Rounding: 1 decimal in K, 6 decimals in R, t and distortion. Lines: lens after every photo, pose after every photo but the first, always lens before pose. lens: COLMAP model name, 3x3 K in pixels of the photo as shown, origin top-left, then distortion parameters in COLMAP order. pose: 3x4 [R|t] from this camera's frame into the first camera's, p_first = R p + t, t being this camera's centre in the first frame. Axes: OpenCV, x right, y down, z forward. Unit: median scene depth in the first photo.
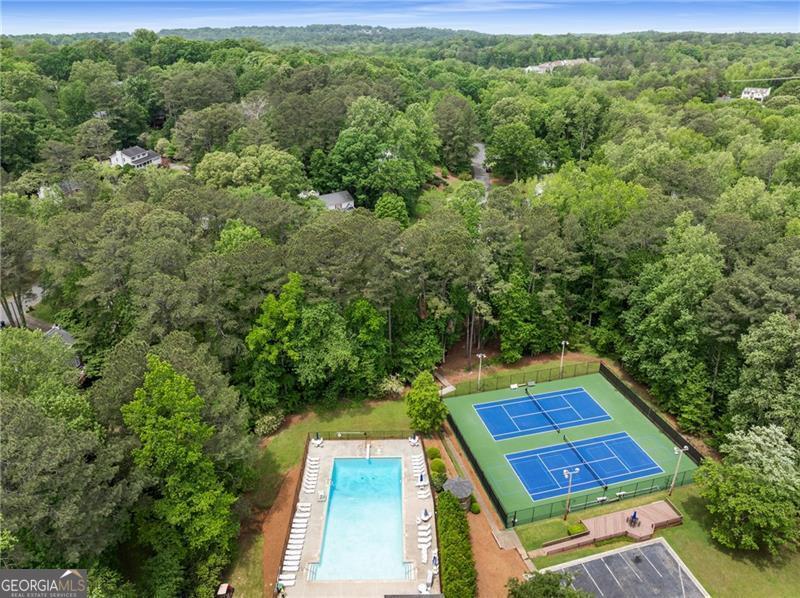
lens RADIAL K [[566.4, 0, 400.0], [0, 566.4, 299.0], [0, 0, 1]] dist [-0.040323, 0.006164]
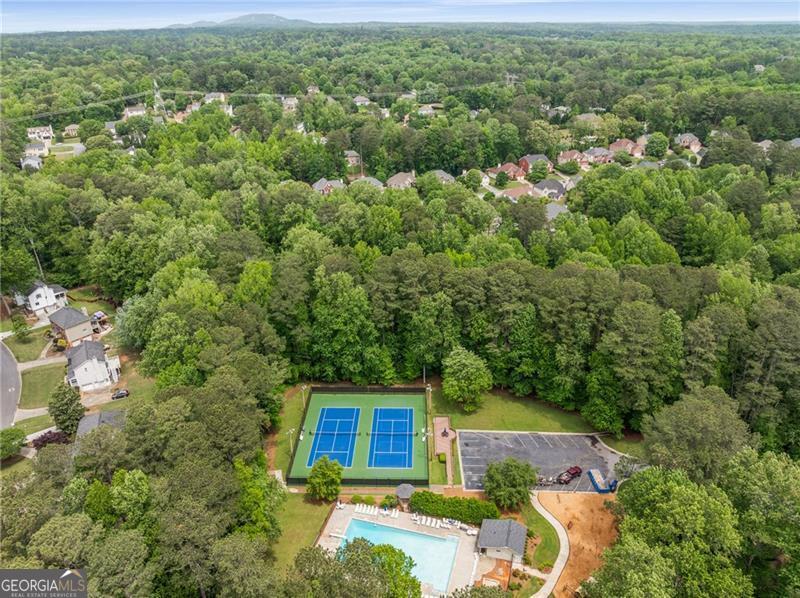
lens RADIAL K [[566.4, 0, 400.0], [0, 566.4, 299.0], [0, 0, 1]] dist [-0.040323, 0.006164]
pose [[0.297576, -0.424832, 0.854966, -0.797919], [0.423129, 0.861464, 0.280788, -0.437774], [-0.855810, 0.278205, 0.436110, 0.182249]]
